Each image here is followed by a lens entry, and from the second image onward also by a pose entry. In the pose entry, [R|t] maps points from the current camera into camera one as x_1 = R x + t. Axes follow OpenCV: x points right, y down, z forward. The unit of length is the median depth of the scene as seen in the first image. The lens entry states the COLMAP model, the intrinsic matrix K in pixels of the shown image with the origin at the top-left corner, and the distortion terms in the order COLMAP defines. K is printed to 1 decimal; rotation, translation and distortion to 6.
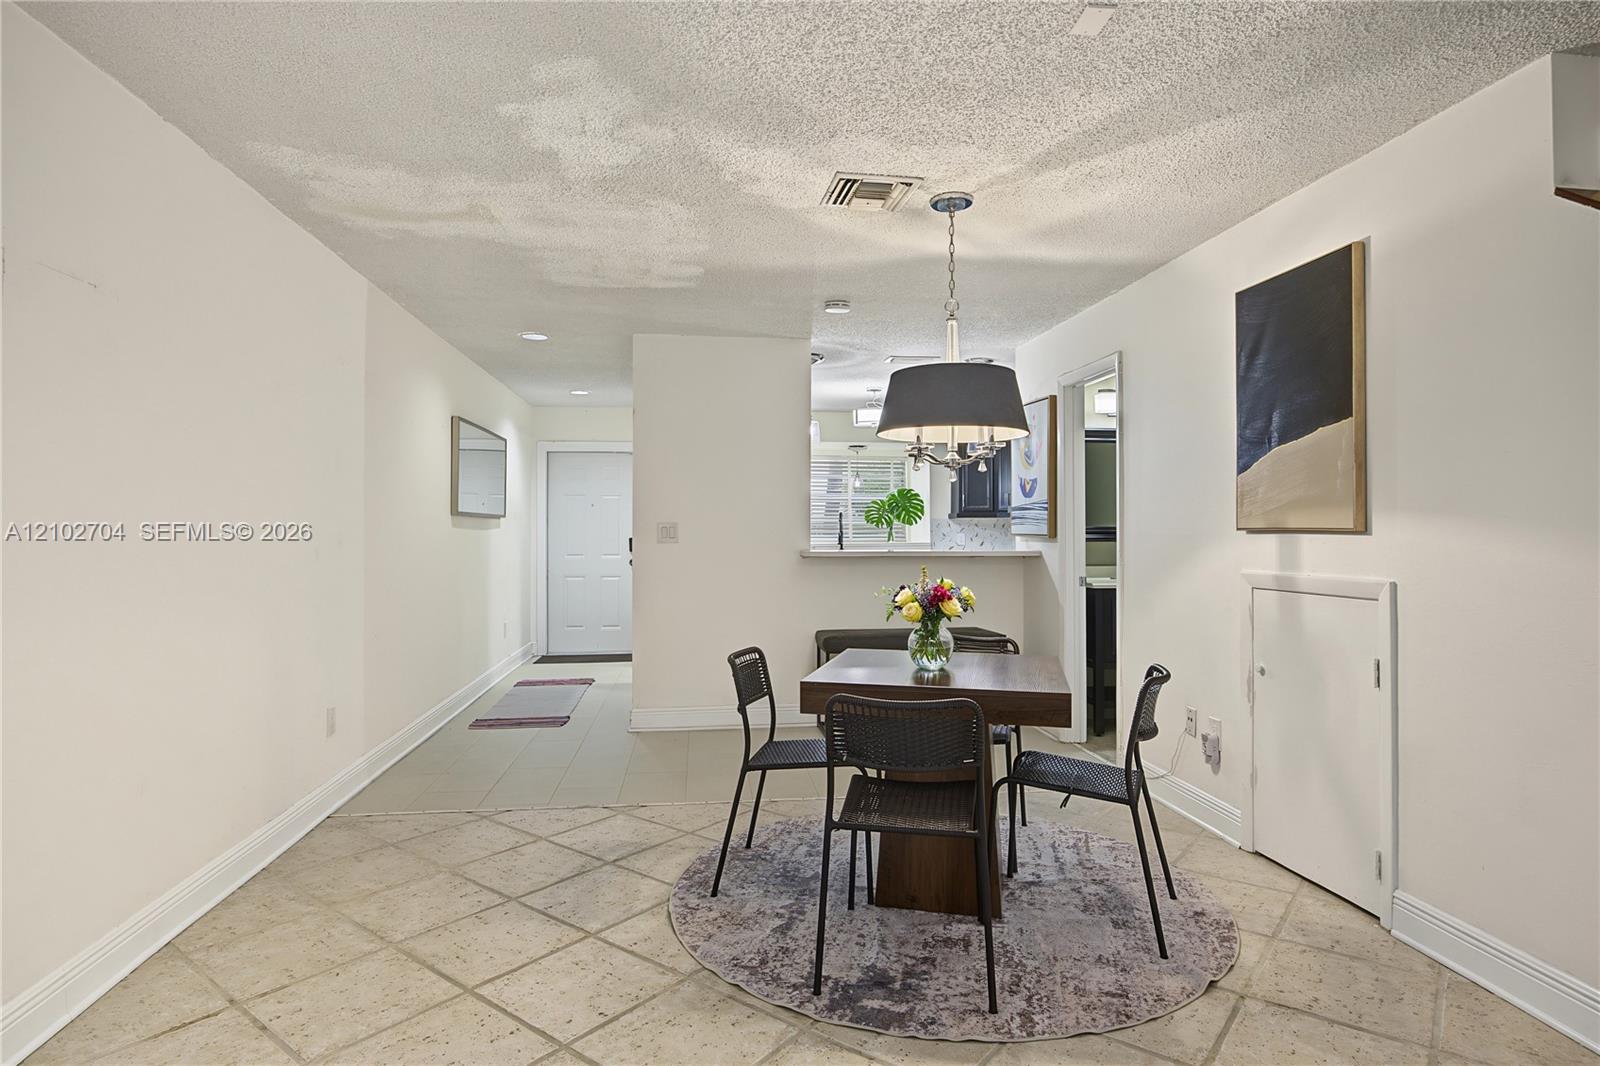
lens RADIAL K [[852.8, 0, 805.8], [0, 852.8, 528.5], [0, 0, 1]] dist [-0.009015, -0.000929]
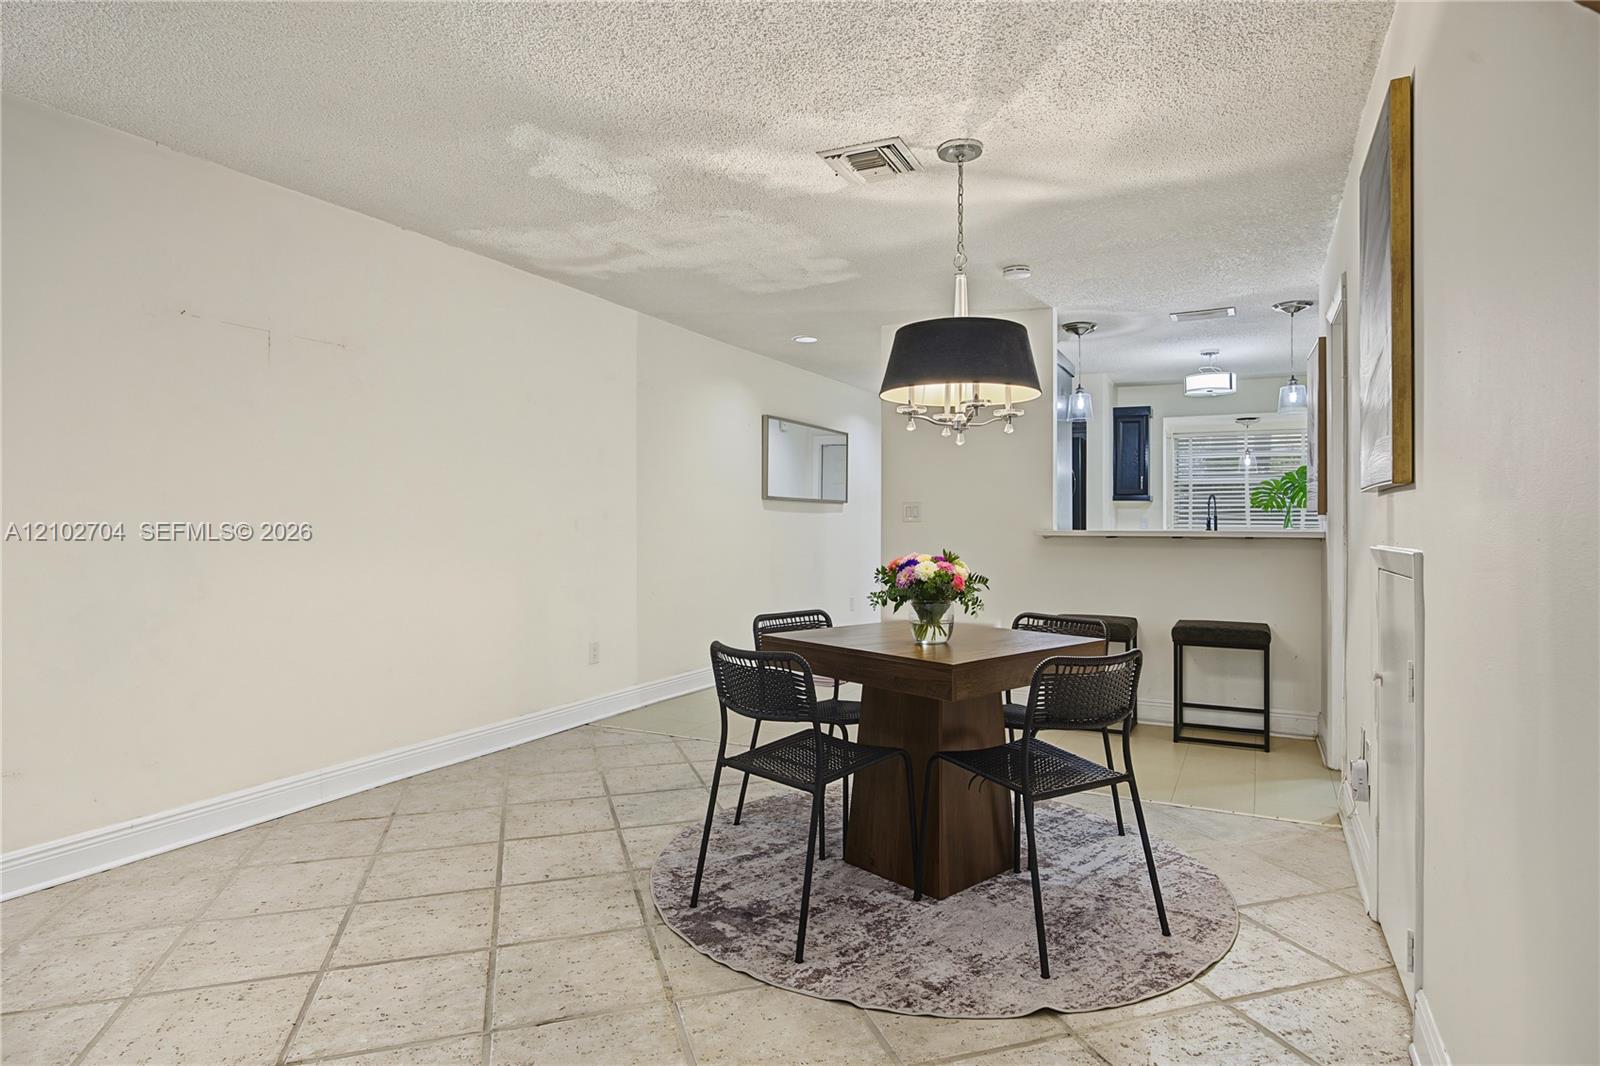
lens RADIAL K [[852.8, 0, 824.0], [0, 852.8, 525.3], [0, 0, 1]] dist [-0.009015, -0.000929]
pose [[0.835603, 0.001062, -0.549332, 0.544325], [0.000103, 0.999998, 0.002090, 0.032128], [0.549333, -0.001803, 0.835601, 0.115491]]
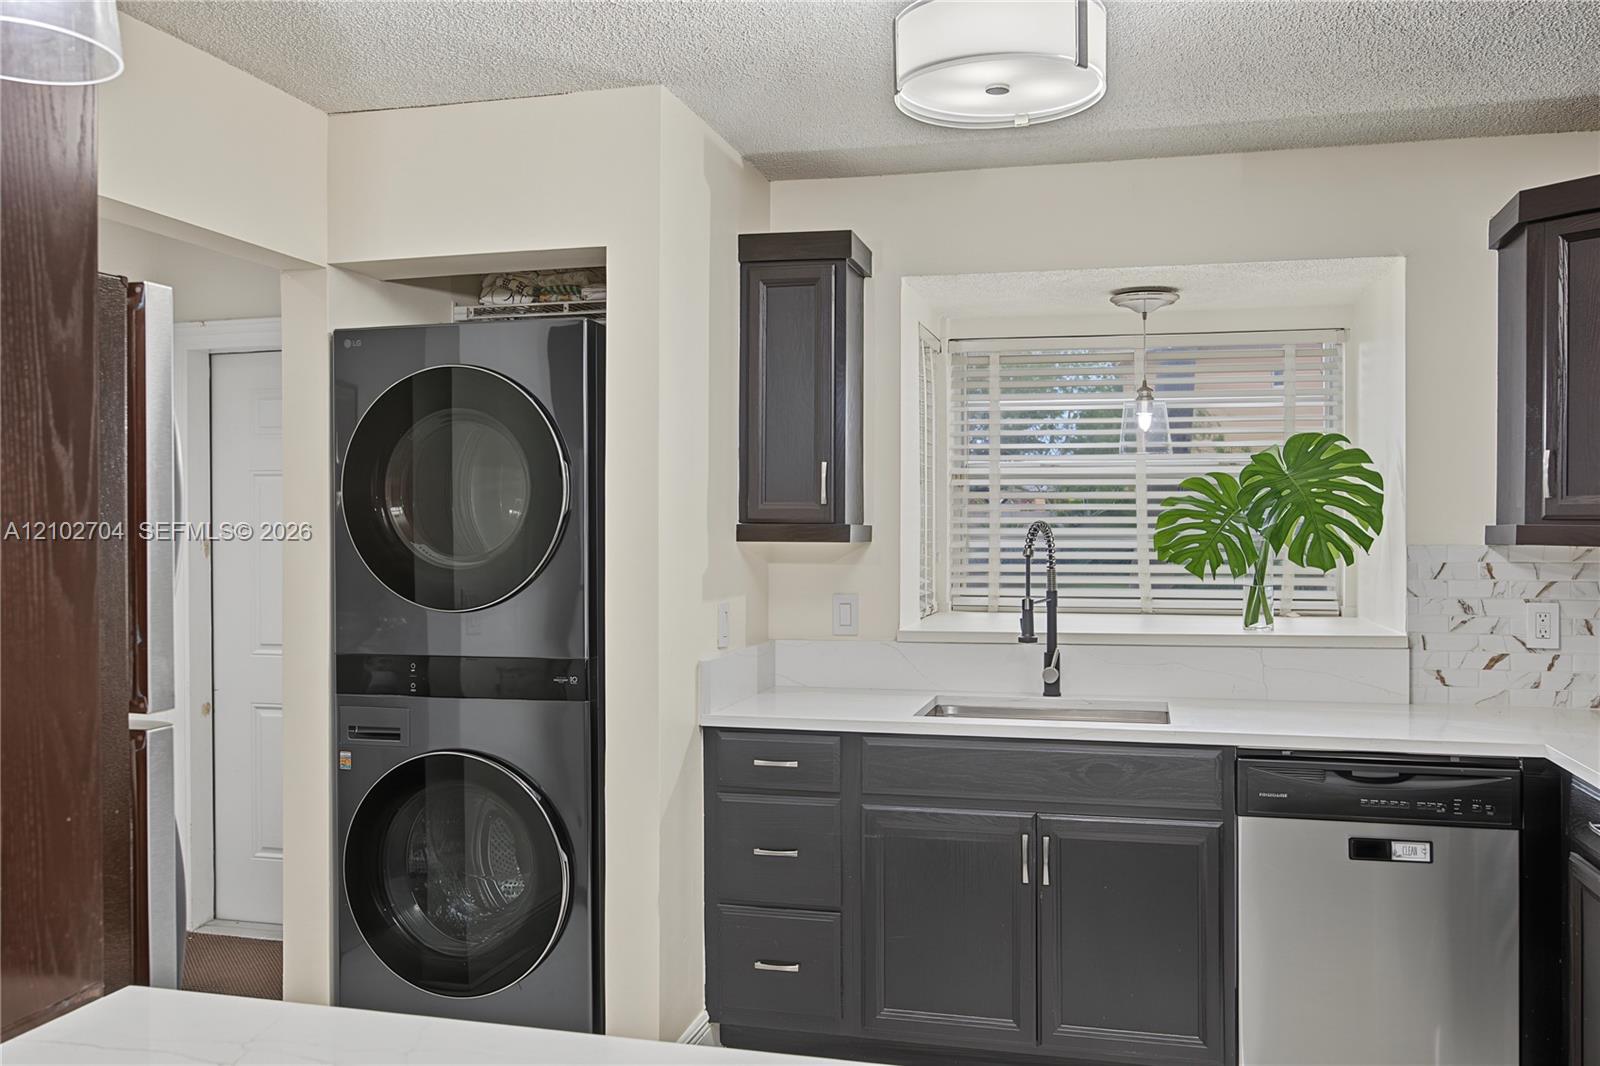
lens RADIAL K [[1300.3, 0, 816.7], [0, 1300.3, 524.2], [0, 0, 1]] dist [0.010614, -0.000843]
pose [[0.935279, 0.004479, -0.353882, 0.350821], [-0.004248, 0.999990, 0.001431, -0.052268], [0.353885, 0.000165, 0.935289, 1.670413]]
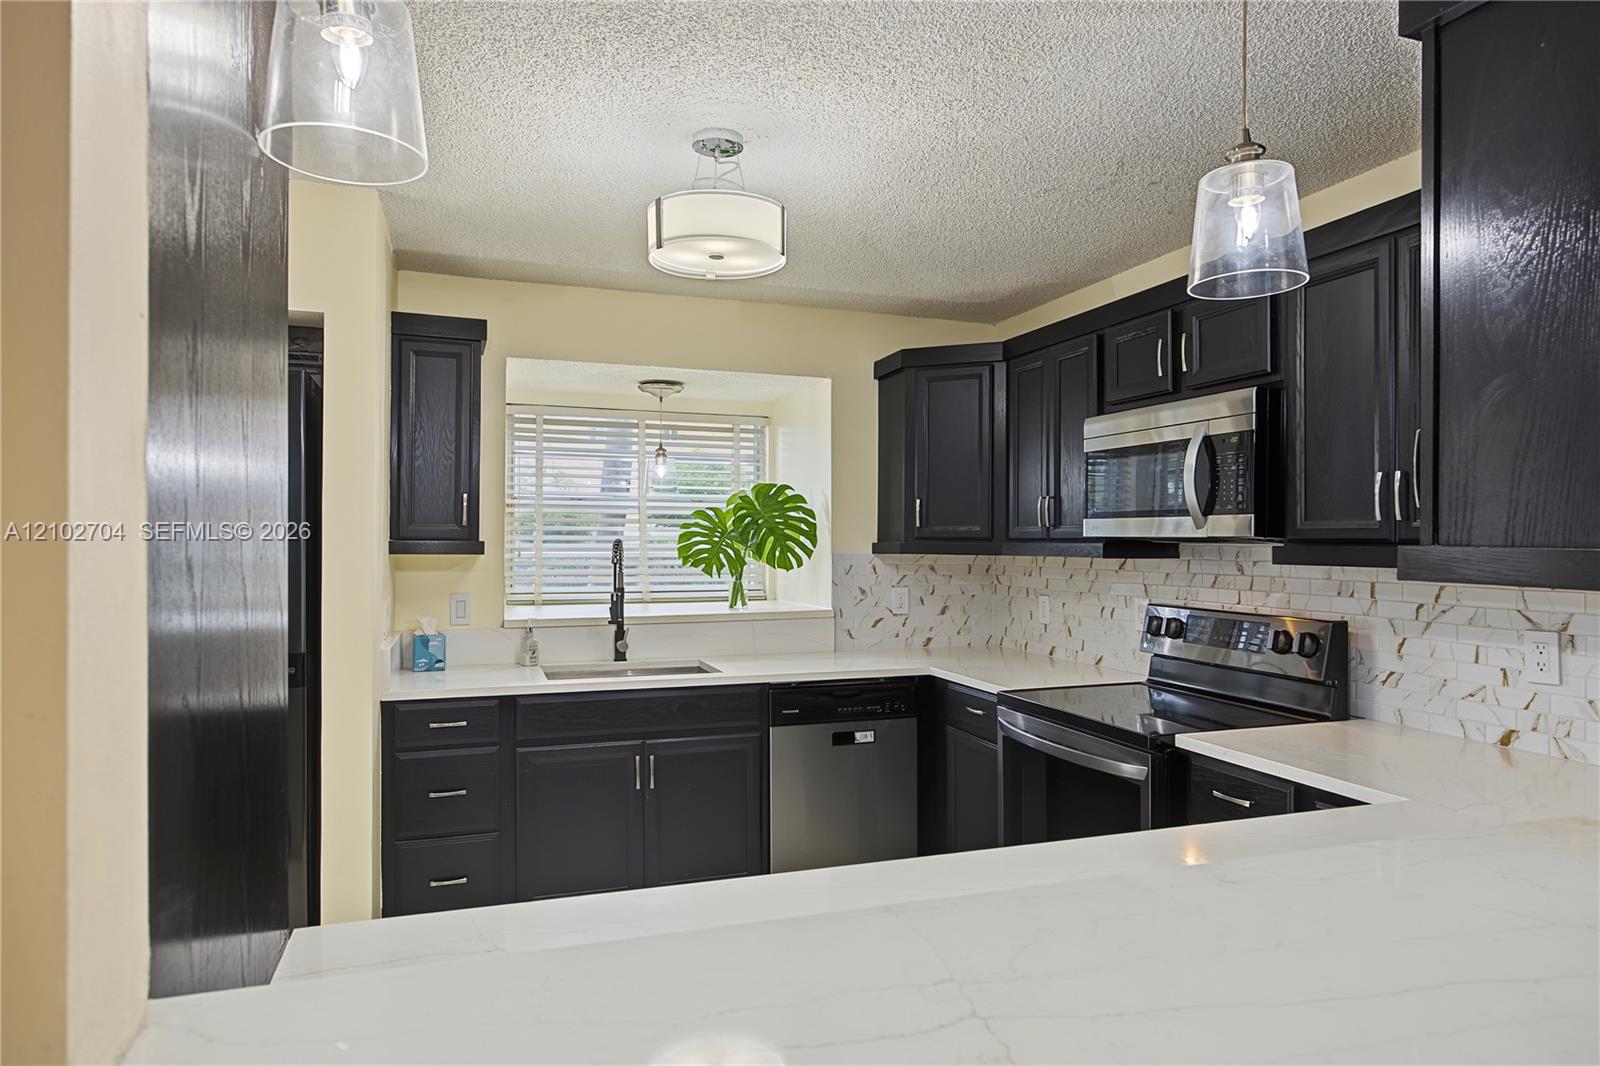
lens RADIAL K [[955.9, 0, 804.7], [0, 955.9, 532.4], [0, 0, 1]] dist [-0.000166, 0.001323]
pose [[0.978293, 0.009057, 0.207029, 0.098283], [-0.007237, 0.999928, -0.009547, -0.052643], [-0.207101, 0.007842, 0.978288, 1.579161]]
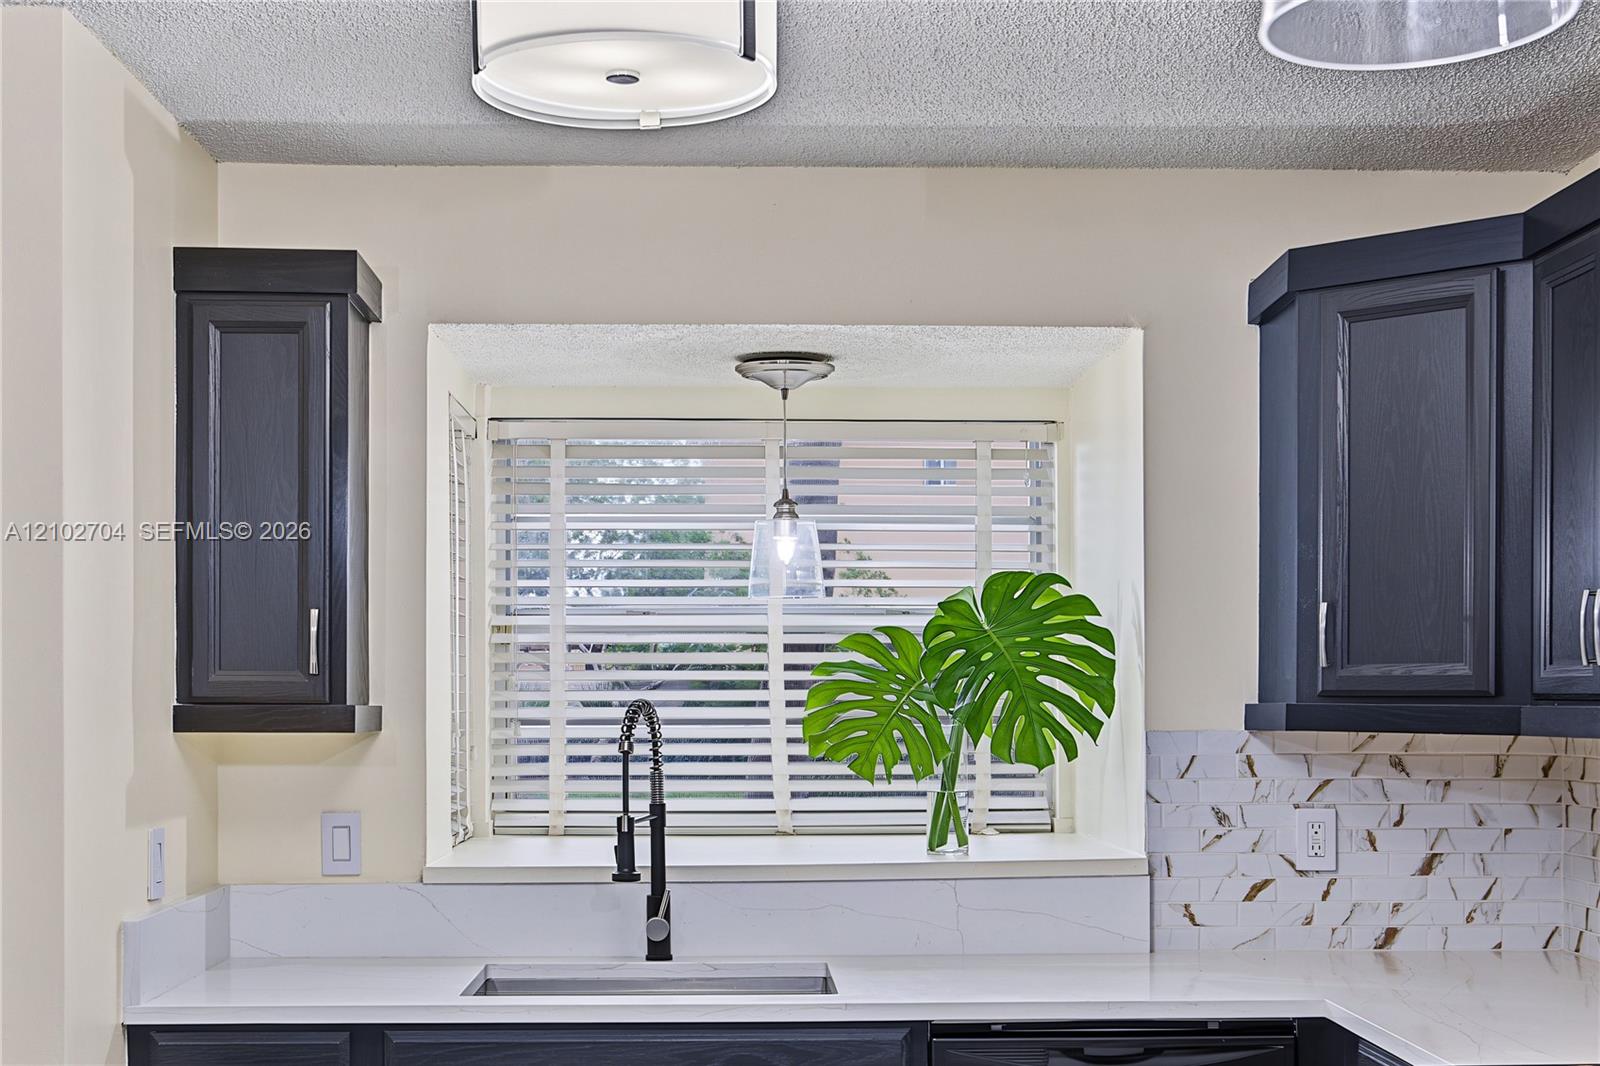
lens RADIAL K [[2076.2, 0, 756.8], [0, 2076.2, 706.8], [0, 0, 1]] dist [-0.009772, 0.000000]
pose [[0.994571, 0.002654, -0.104026, 0.322034], [-0.002047, 0.999980, 0.005936, -0.057290], [0.104040, -0.005691, 0.994557, 1.598857]]
